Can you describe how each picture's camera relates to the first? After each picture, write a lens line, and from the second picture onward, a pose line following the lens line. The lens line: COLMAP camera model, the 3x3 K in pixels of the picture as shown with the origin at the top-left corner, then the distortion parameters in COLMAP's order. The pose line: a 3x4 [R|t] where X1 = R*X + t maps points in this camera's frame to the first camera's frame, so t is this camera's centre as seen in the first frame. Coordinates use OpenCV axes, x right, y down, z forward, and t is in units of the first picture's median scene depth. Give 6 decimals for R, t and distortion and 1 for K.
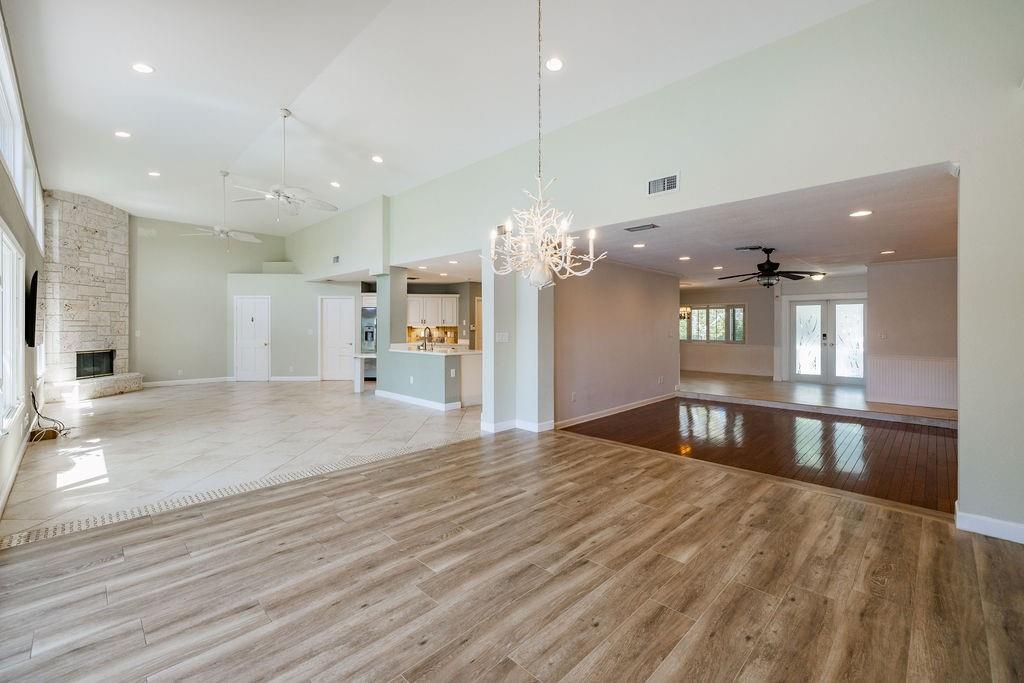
lens RADIAL K [[433.0, 0, 508.3], [0, 433.0, 323.0], [0, 0, 1]] dist [-0.002838, 0.000436]
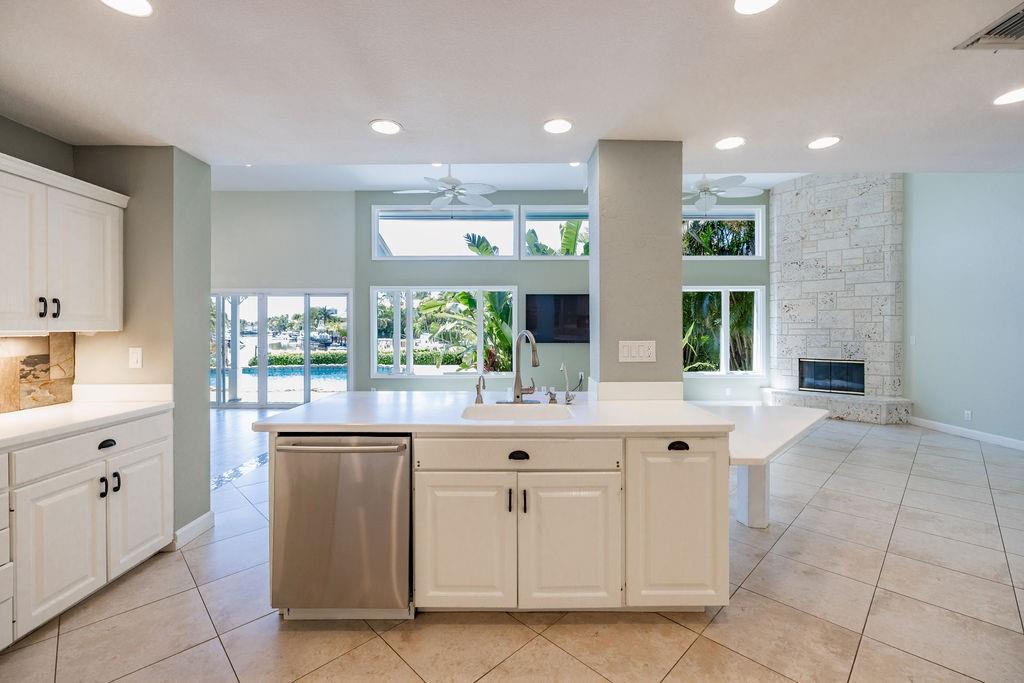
lens RADIAL K [[433.0, 0, 512.2], [0, 433.0, 329.8], [0, 0, 1]] dist [-0.002838, 0.000436]
pose [[-0.713802, 0.000738, -0.700347, 0.026713], [0.006756, 0.999960, -0.005831, 0.009791], [0.700315, -0.008894, -0.713779, 1.194024]]
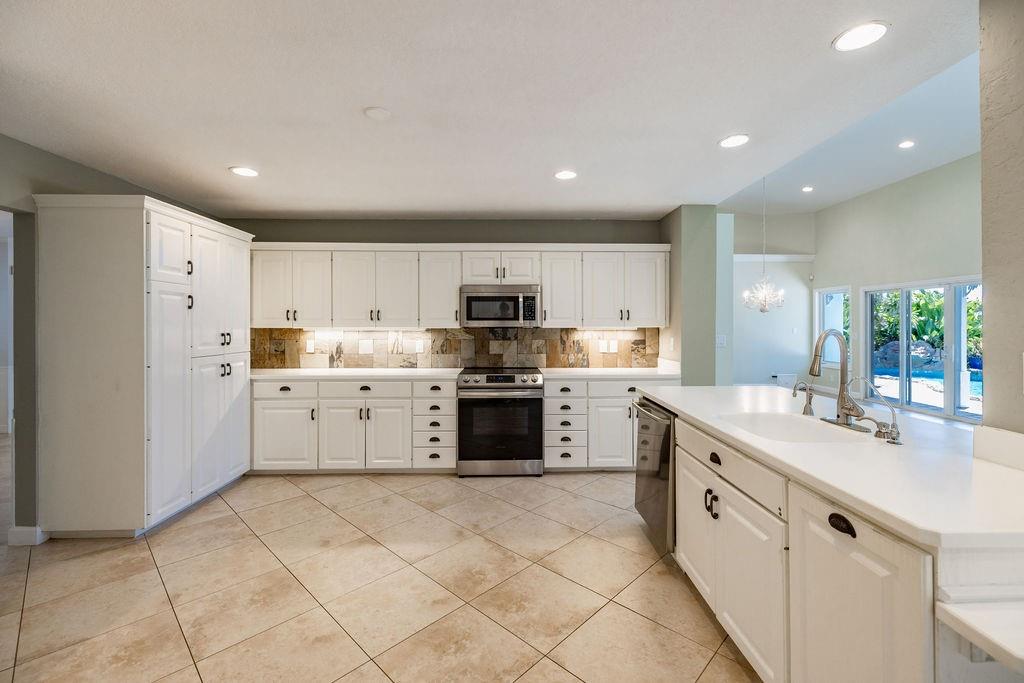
lens RADIAL K [[433.0, 0, 523.7], [0, 433.0, 325.6], [0, 0, 1]] dist [-0.002838, 0.000436]
pose [[-0.724707, -0.001638, 0.689055, -0.222454], [-0.007200, 0.999961, -0.005196, 0.008804], [-0.689019, -0.008727, -0.724691, 1.263134]]
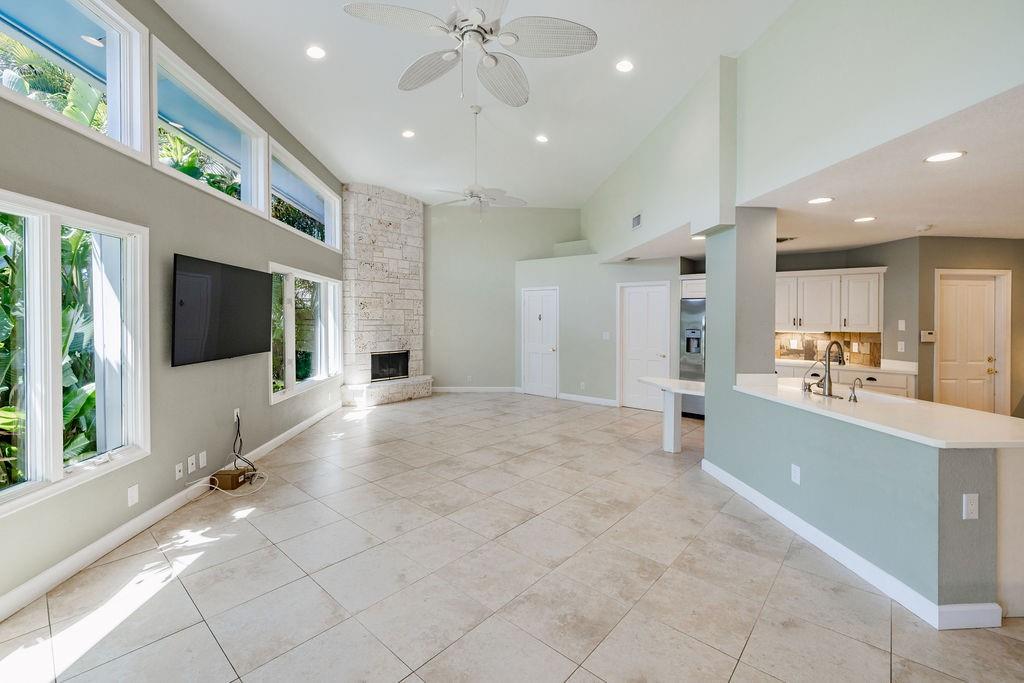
lens RADIAL K [[433.0, 0, 507.6], [0, 433.0, 324.0], [0, 0, 1]] dist [-0.002838, 0.000436]
pose [[0.747580, 0.013554, -0.664034, -0.146015], [-0.001119, 0.999816, 0.019147, -0.014399], [0.664171, -0.013571, 0.747457, 0.481602]]
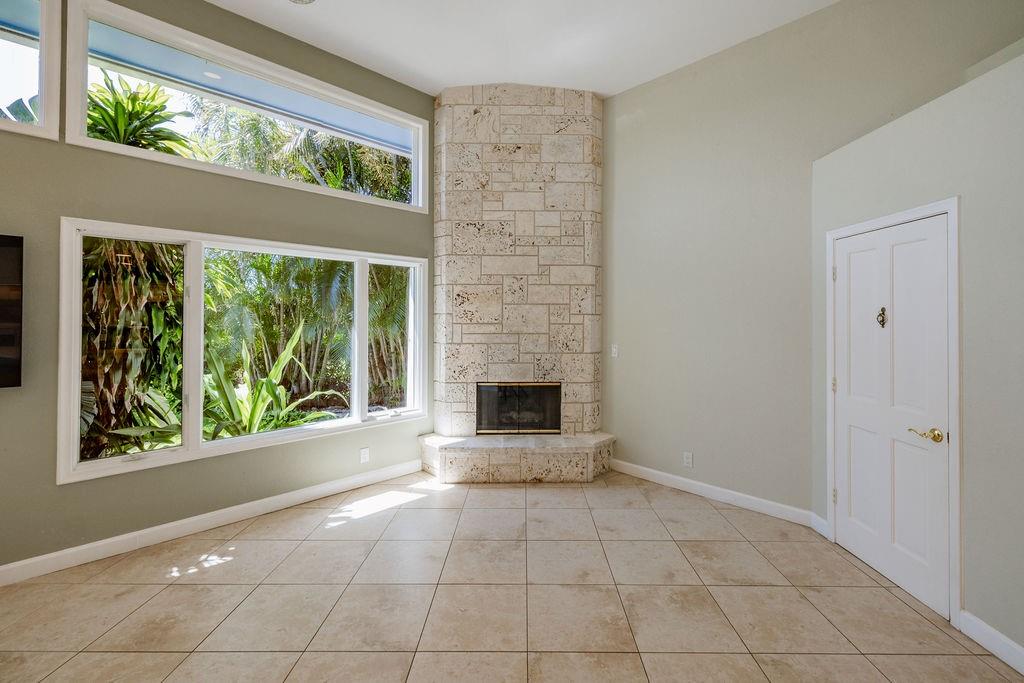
lens RADIAL K [[433.0, 0, 525.6], [0, 433.0, 317.8], [0, 0, 1]] dist [-0.002838, 0.000436]
pose [[0.003166, -0.003921, -0.999987, -0.459187], [0.004610, 0.999982, -0.003906, -0.009914], [0.999984, -0.004598, 0.003184, 1.036561]]
